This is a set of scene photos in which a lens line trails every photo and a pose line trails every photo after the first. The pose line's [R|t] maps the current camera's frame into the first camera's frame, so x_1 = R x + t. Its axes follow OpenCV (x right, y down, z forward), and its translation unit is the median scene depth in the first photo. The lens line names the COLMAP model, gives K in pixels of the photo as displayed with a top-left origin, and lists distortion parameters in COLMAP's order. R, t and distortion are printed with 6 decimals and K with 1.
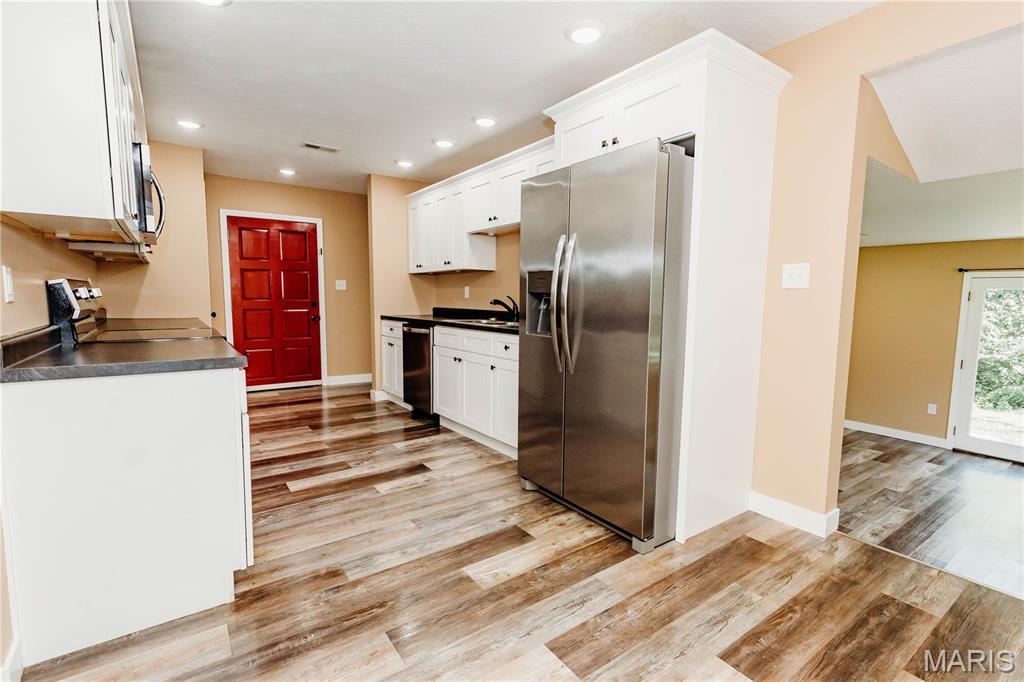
lens RADIAL K [[483.2, 0, 512.0], [0, 483.2, 341.0], [0, 0, 1]] dist [0.011359, -0.001141]
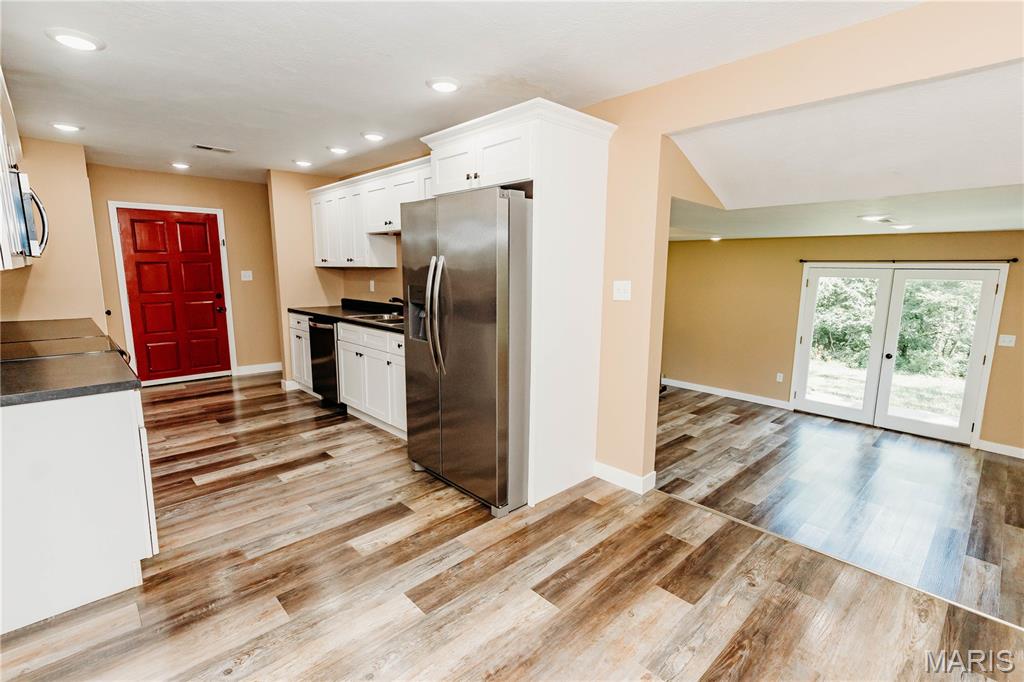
lens RADIAL K [[483.2, 0, 512.0], [0, 483.2, 341.0], [0, 0, 1]] dist [0.011359, -0.001141]
pose [[0.990612, -0.025278, 0.134345, 0.115190], [0.016782, 0.997809, 0.064000, -0.077049], [-0.135668, -0.061145, 0.988866, -0.170233]]
